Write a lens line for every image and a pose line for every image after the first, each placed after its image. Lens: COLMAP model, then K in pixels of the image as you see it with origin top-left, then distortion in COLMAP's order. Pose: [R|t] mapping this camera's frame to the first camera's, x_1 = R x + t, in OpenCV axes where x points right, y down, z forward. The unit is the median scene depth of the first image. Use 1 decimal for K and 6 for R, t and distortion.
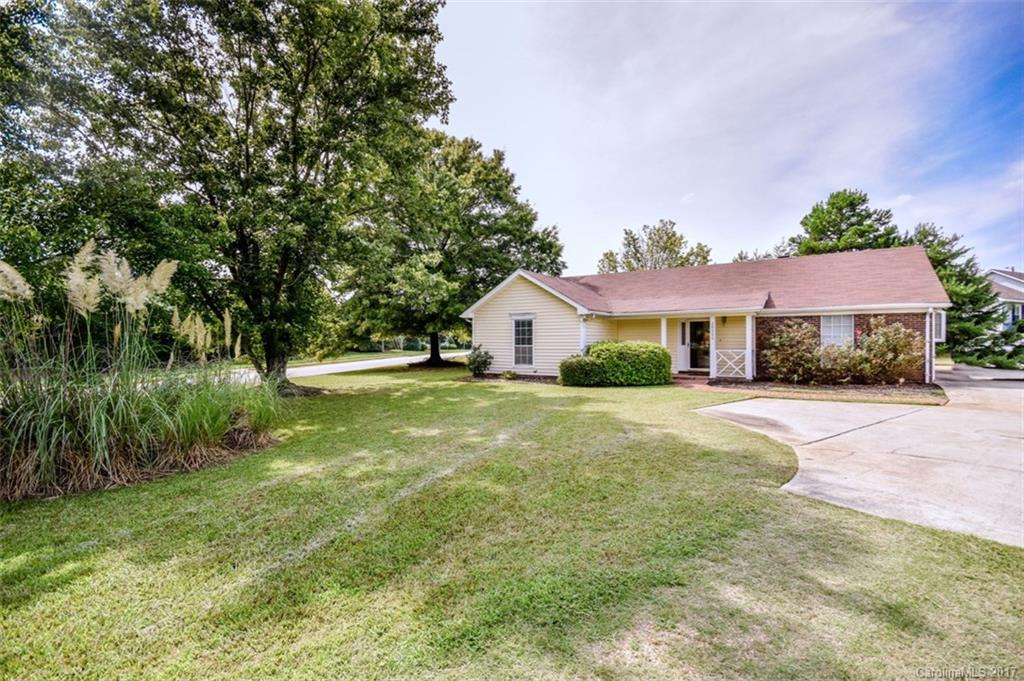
lens RADIAL K [[456.5, 0, 512.0], [0, 456.5, 340.5], [0, 0, 1]] dist [0.017864, -0.010942]
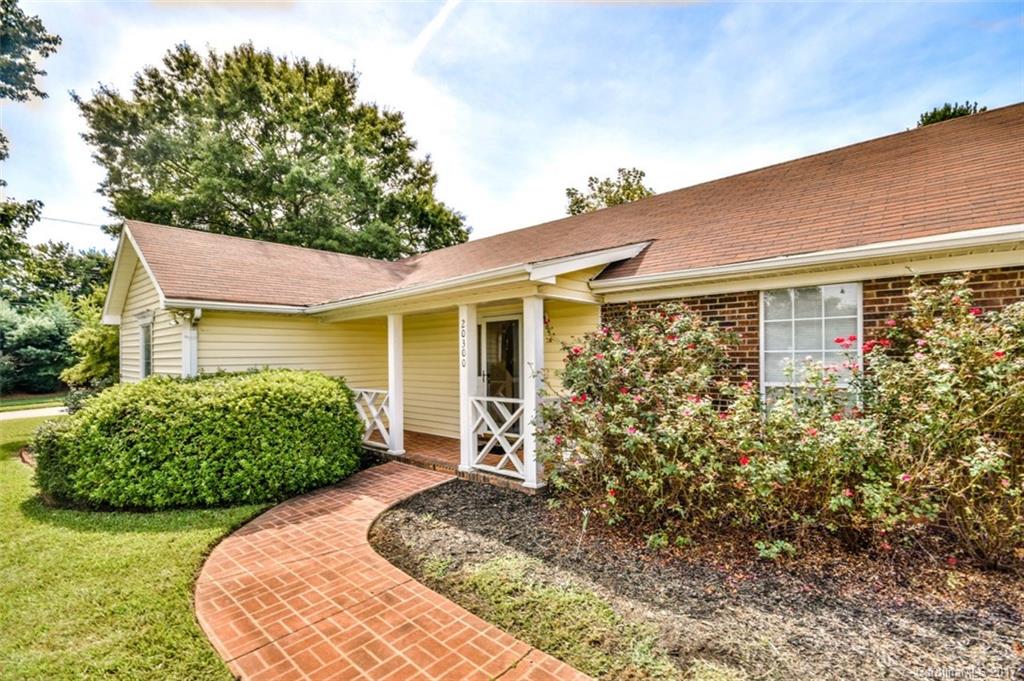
lens RADIAL K [[452.2, 0, 524.9], [0, 452.2, 367.1], [0, 0, 1]] dist [-0.000038, -0.000151]
pose [[0.987968, -0.006603, -0.154517, 0.528230], [0.011459, 0.999467, 0.030556, -0.012424], [0.154233, -0.031959, 0.987517, 0.626201]]
